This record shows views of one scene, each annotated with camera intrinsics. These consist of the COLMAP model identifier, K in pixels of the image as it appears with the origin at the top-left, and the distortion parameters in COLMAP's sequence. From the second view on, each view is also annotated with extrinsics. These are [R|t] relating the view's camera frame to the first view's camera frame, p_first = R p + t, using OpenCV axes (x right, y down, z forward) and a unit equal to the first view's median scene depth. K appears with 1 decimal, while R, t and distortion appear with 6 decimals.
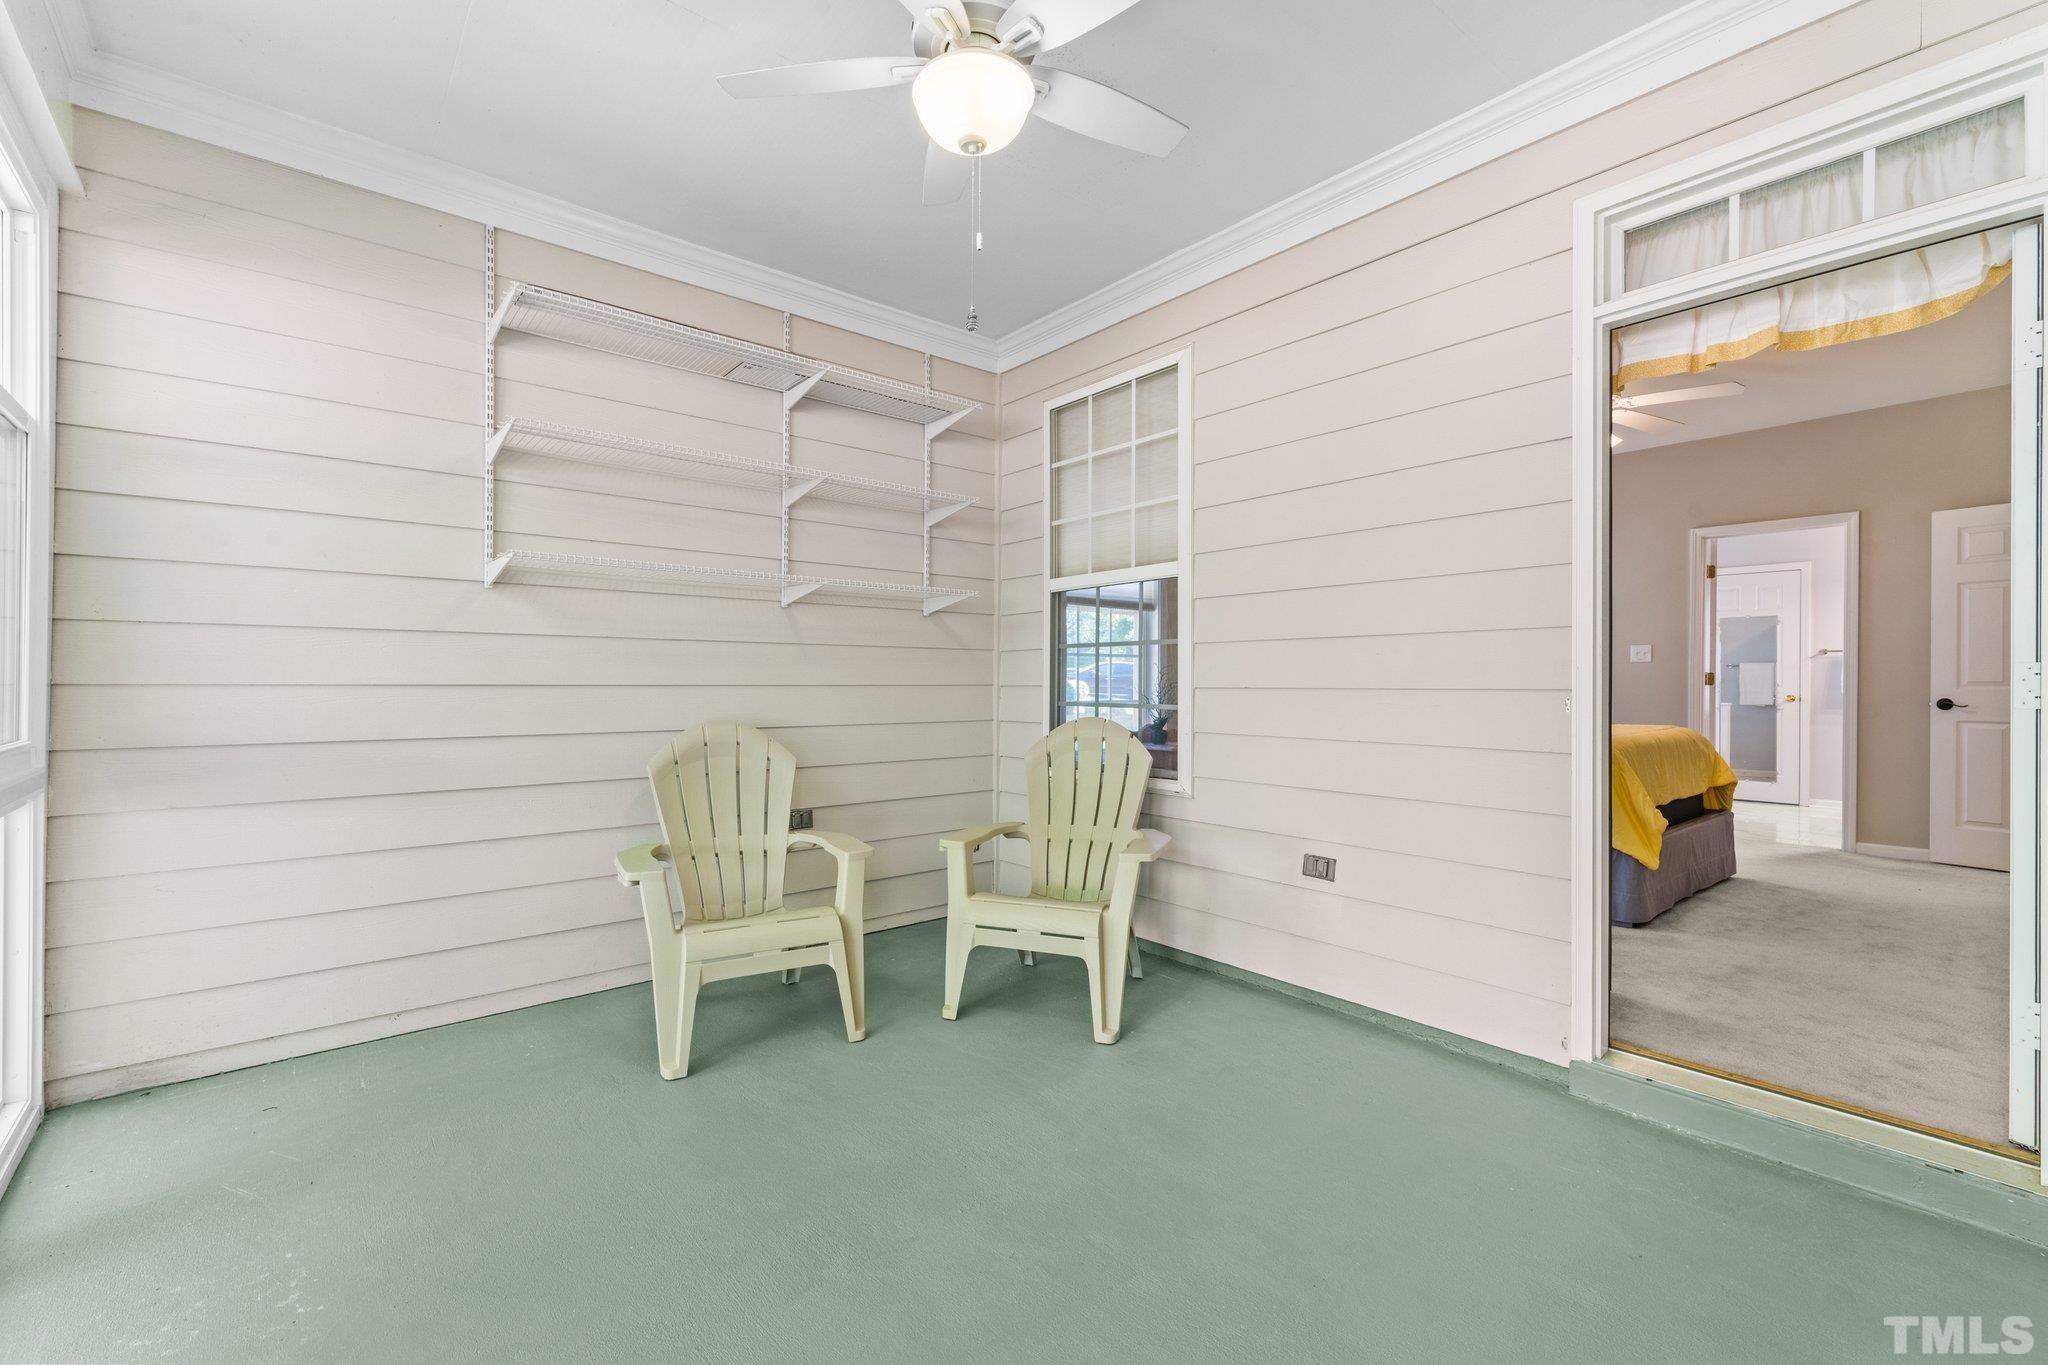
lens RADIAL K [[884.7, 0, 1020.8], [0, 884.7, 684.2], [0, 0, 1]] dist [-0.001147, -0.000440]
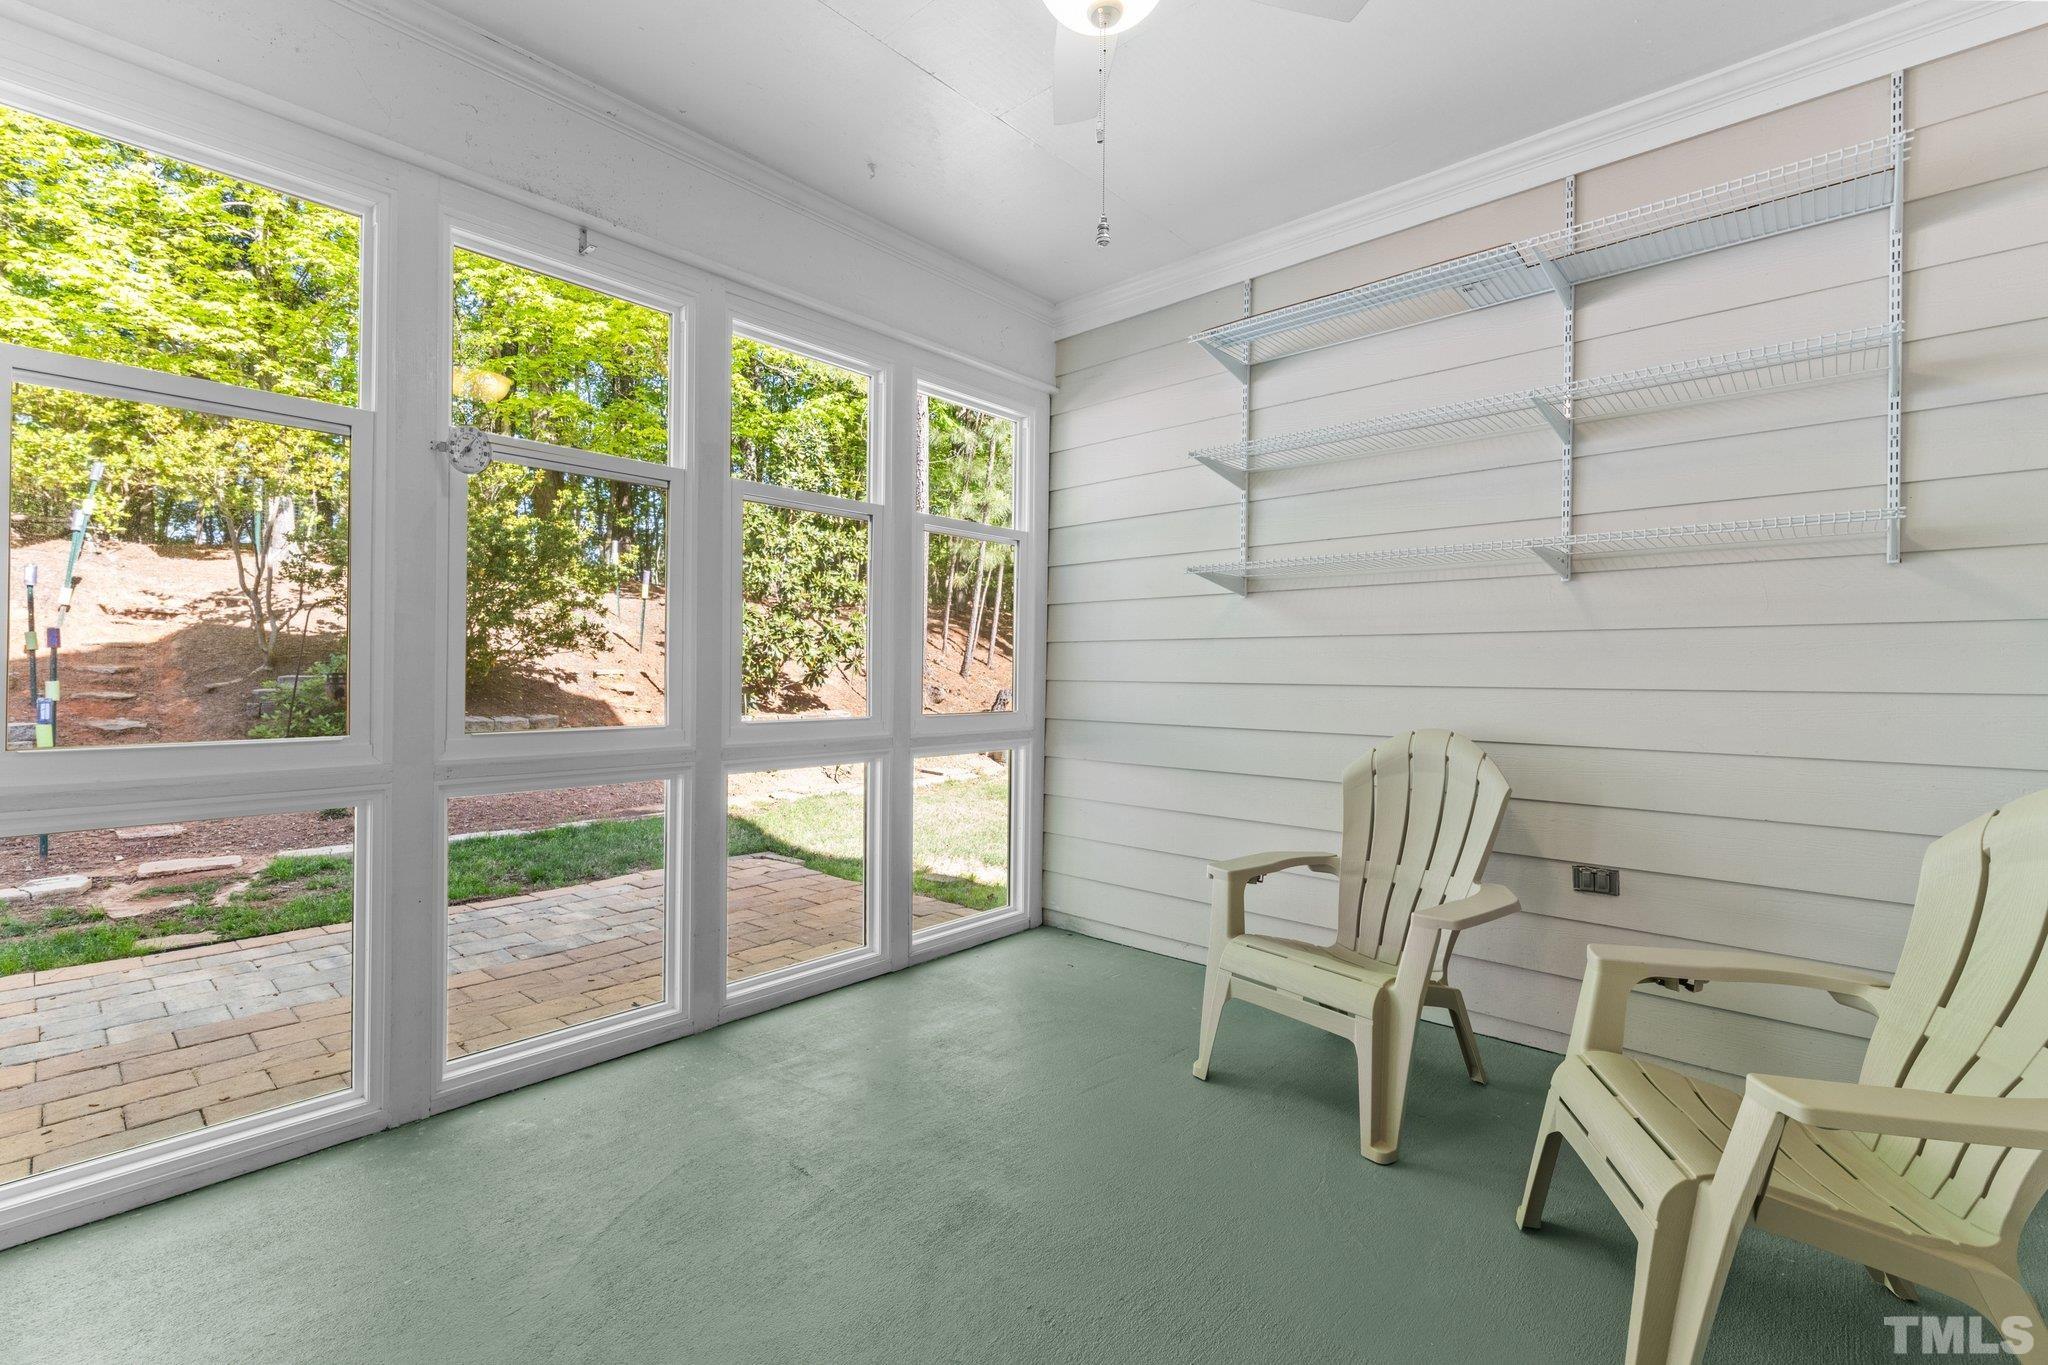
lens RADIAL K [[884.7, 0, 1021.4], [0, 884.7, 676.9], [0, 0, 1]] dist [-0.001147, -0.000440]
pose [[0.138509, 0.001121, -0.990361, 0.487560], [-0.007516, 0.999972, 0.000080, -0.005769], [0.990333, 0.007432, 0.138513, 0.560050]]
